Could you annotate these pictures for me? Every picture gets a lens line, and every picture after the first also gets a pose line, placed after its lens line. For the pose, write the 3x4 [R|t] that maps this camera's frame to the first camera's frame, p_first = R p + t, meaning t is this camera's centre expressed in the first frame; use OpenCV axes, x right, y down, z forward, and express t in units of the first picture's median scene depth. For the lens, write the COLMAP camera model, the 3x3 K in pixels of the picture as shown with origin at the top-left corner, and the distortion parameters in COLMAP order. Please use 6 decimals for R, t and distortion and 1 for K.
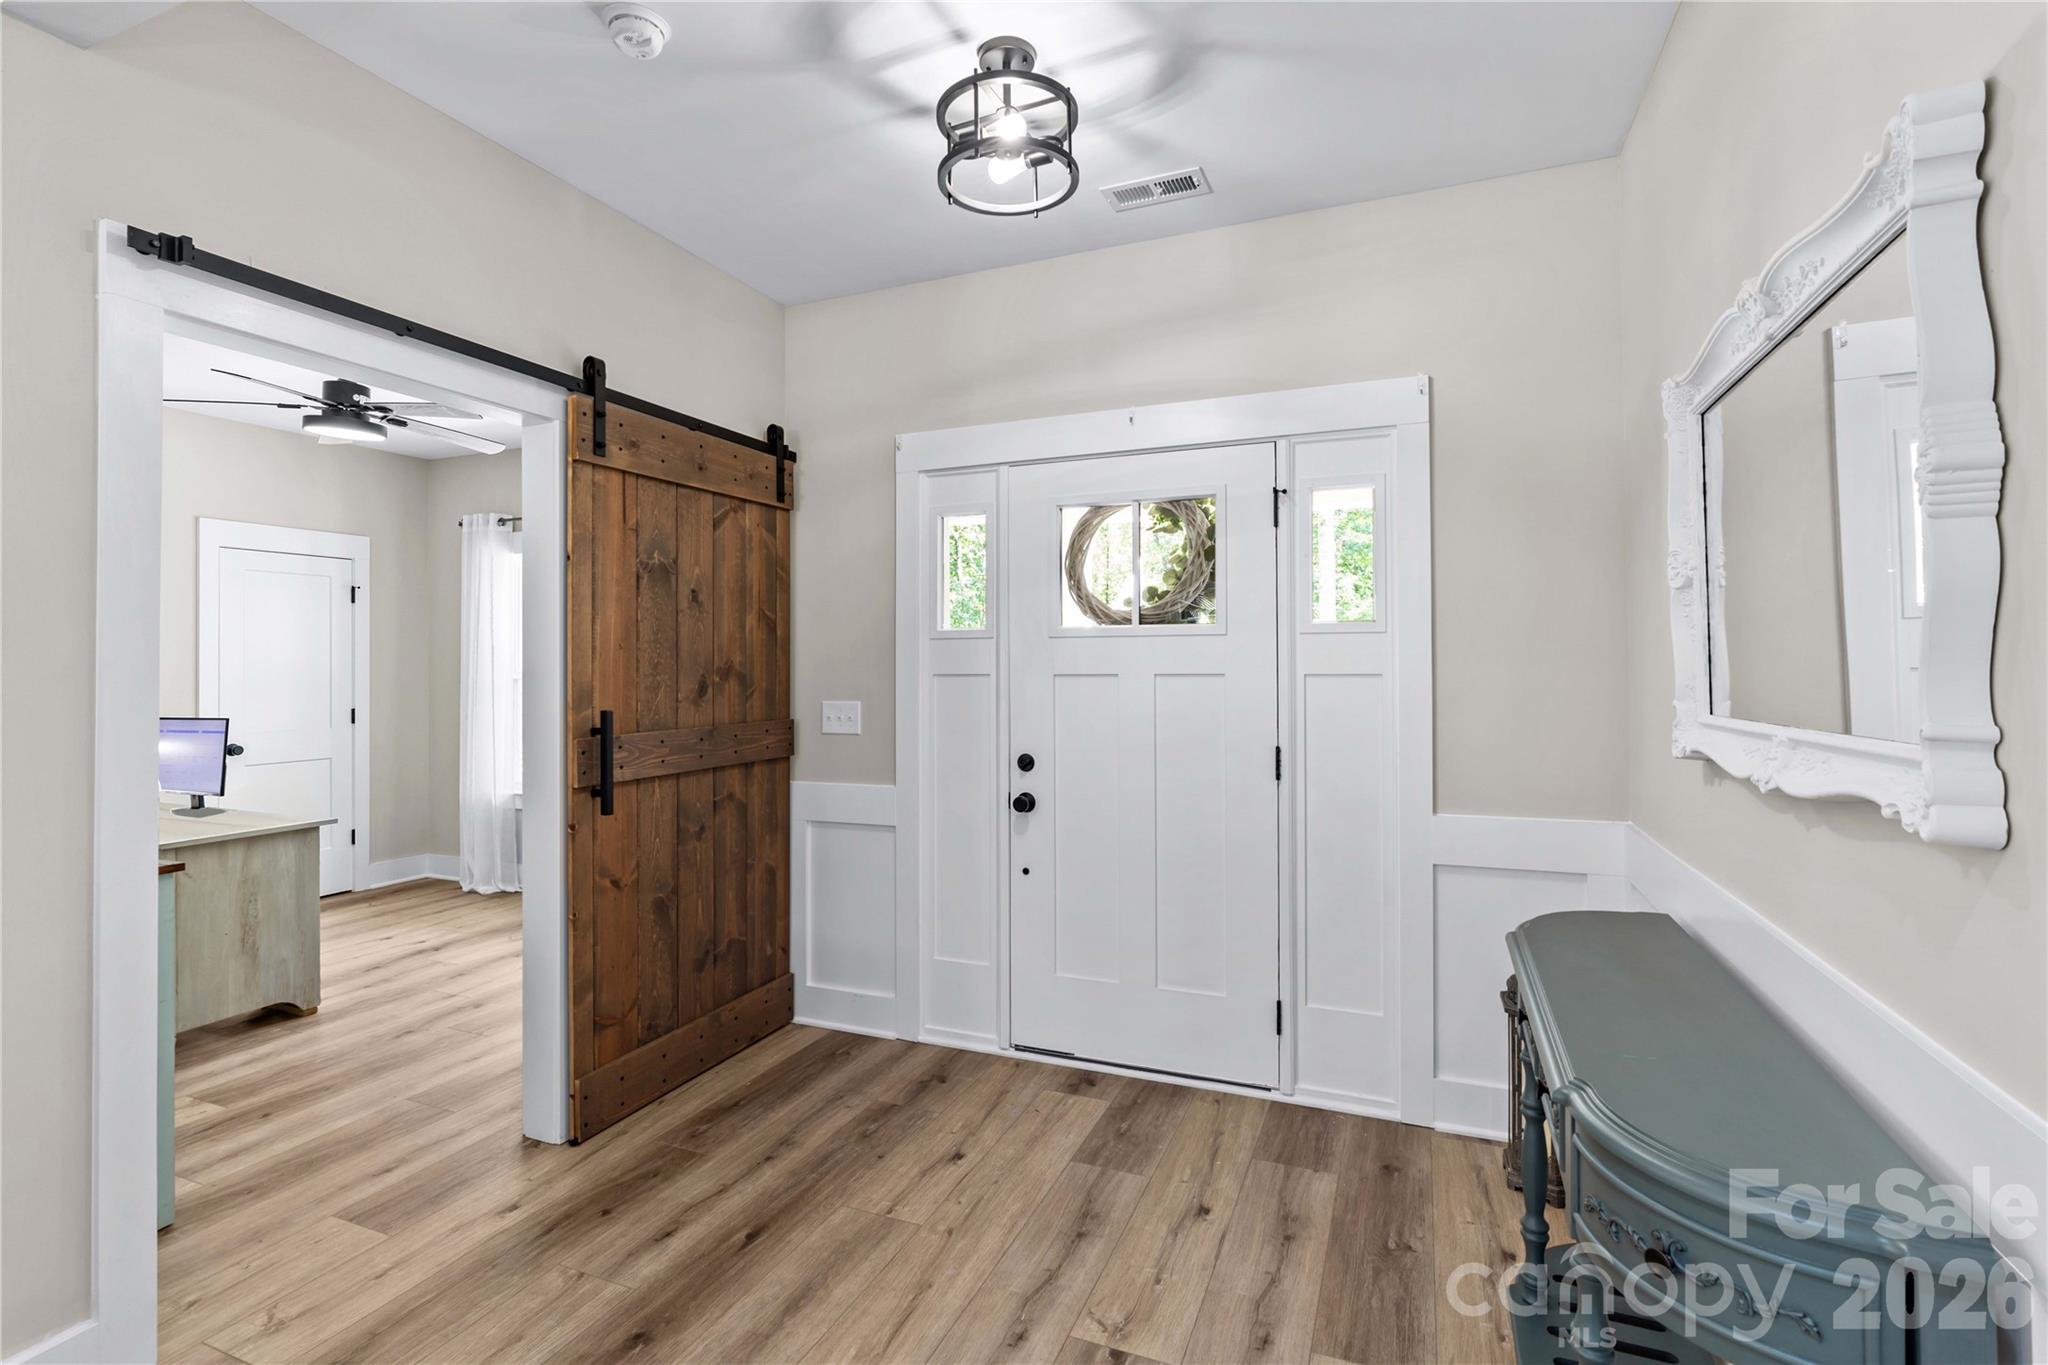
lens RADIAL K [[951.7, 0, 1028.1], [0, 951.7, 661.9], [0, 0, 1]] dist [-0.001573, 0.000327]
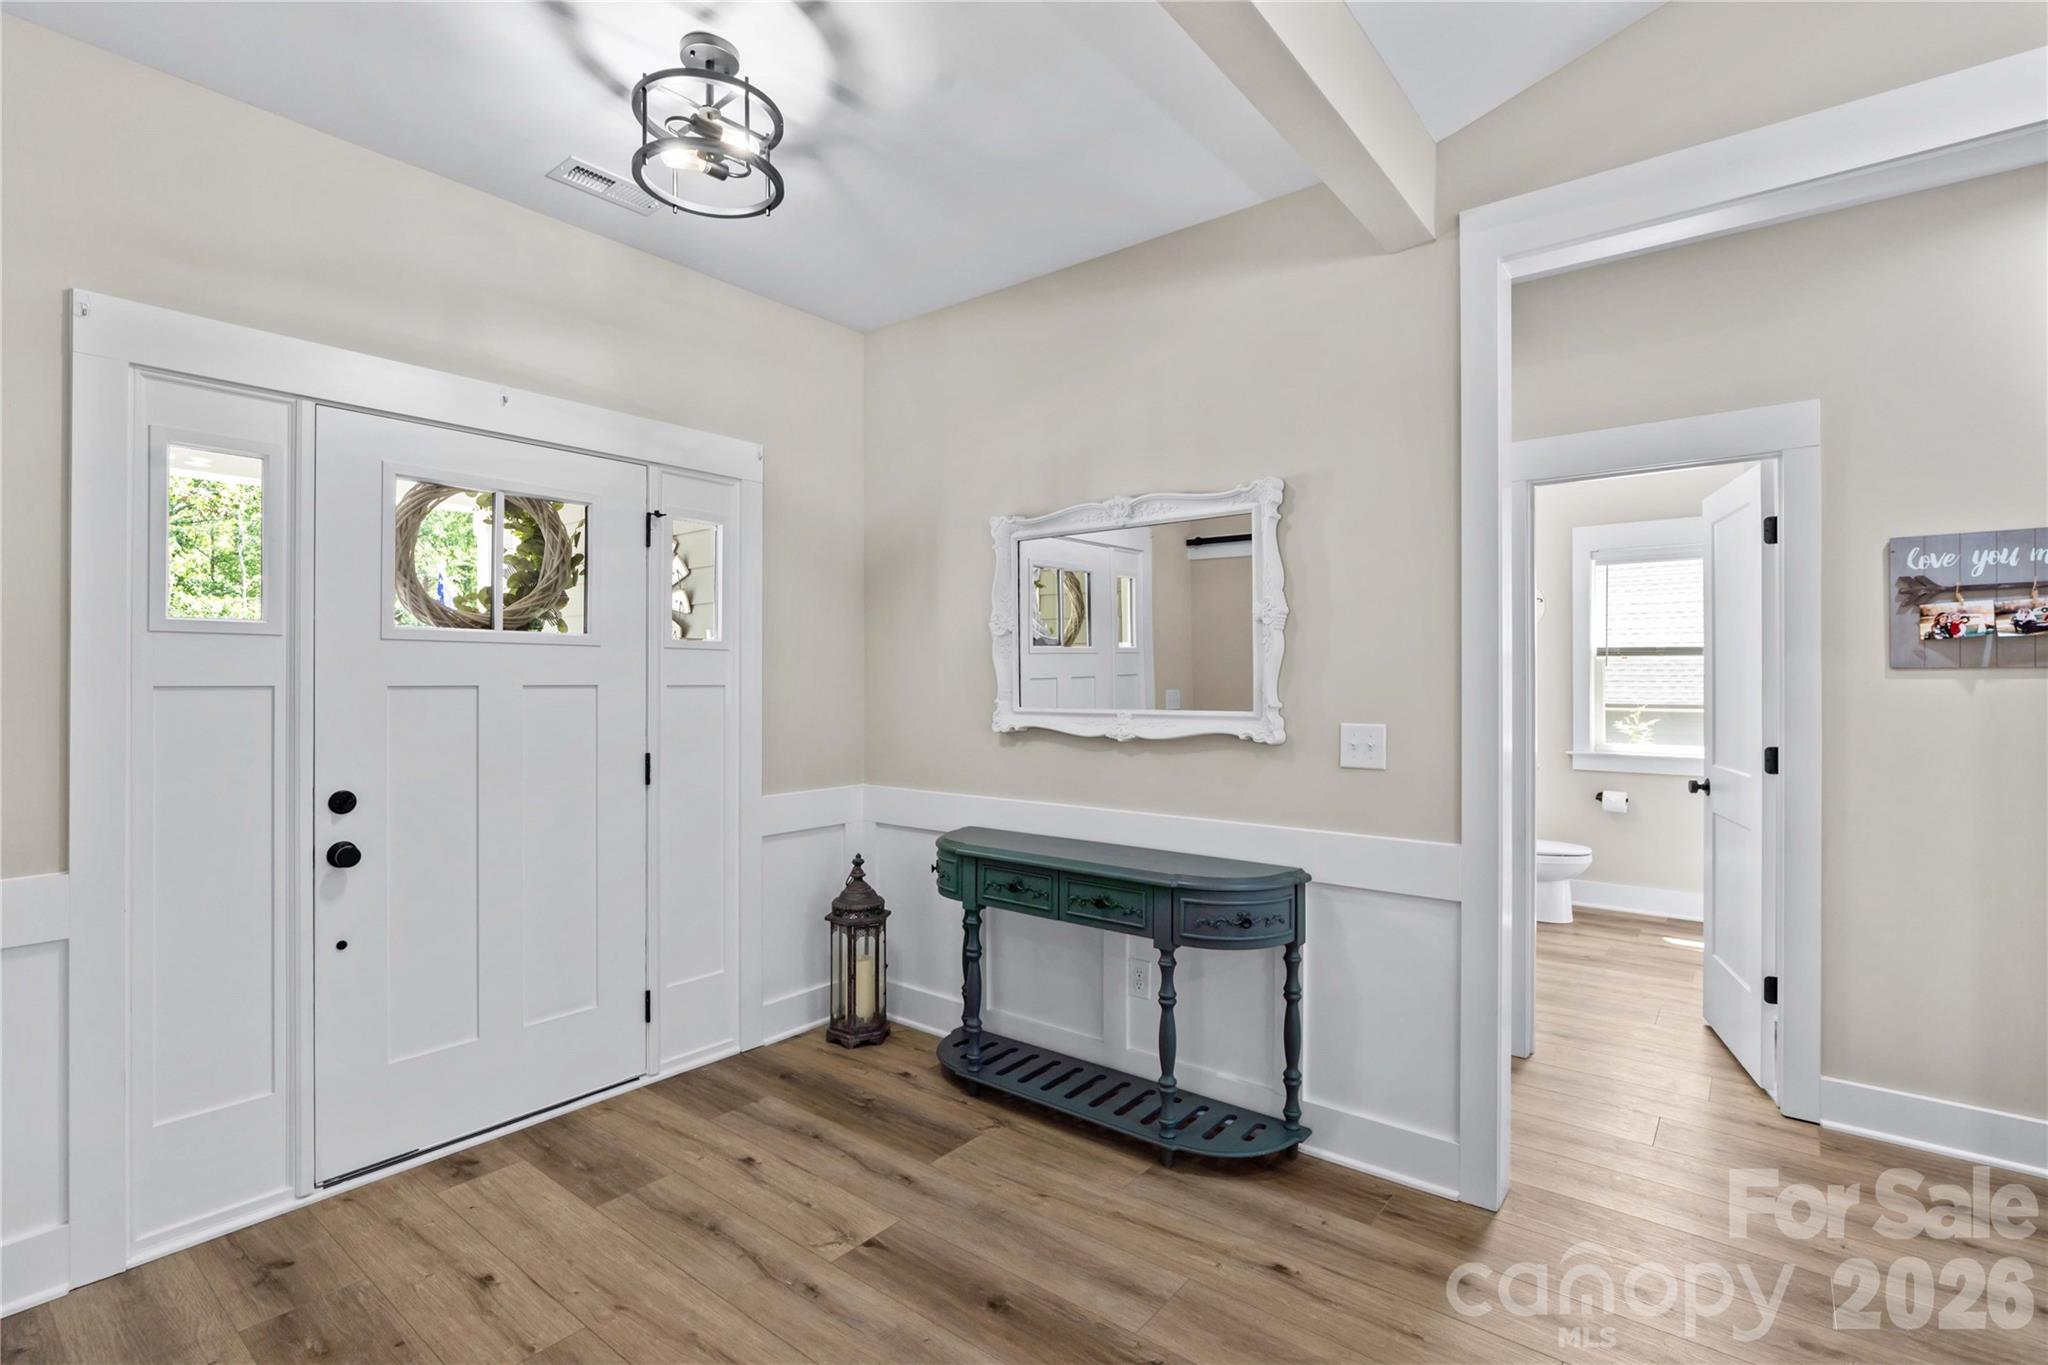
lens RADIAL K [[955.8, 0, 1011.0], [0, 955.8, 683.1], [0, 0, 1]] dist [-0.001771, 0.000872]
pose [[0.284447, 0.001694, 0.958690, -0.650675], [-0.011110, 0.999937, 0.001529, 0.004383], [-0.958627, -0.011086, 0.284448, 0.307654]]
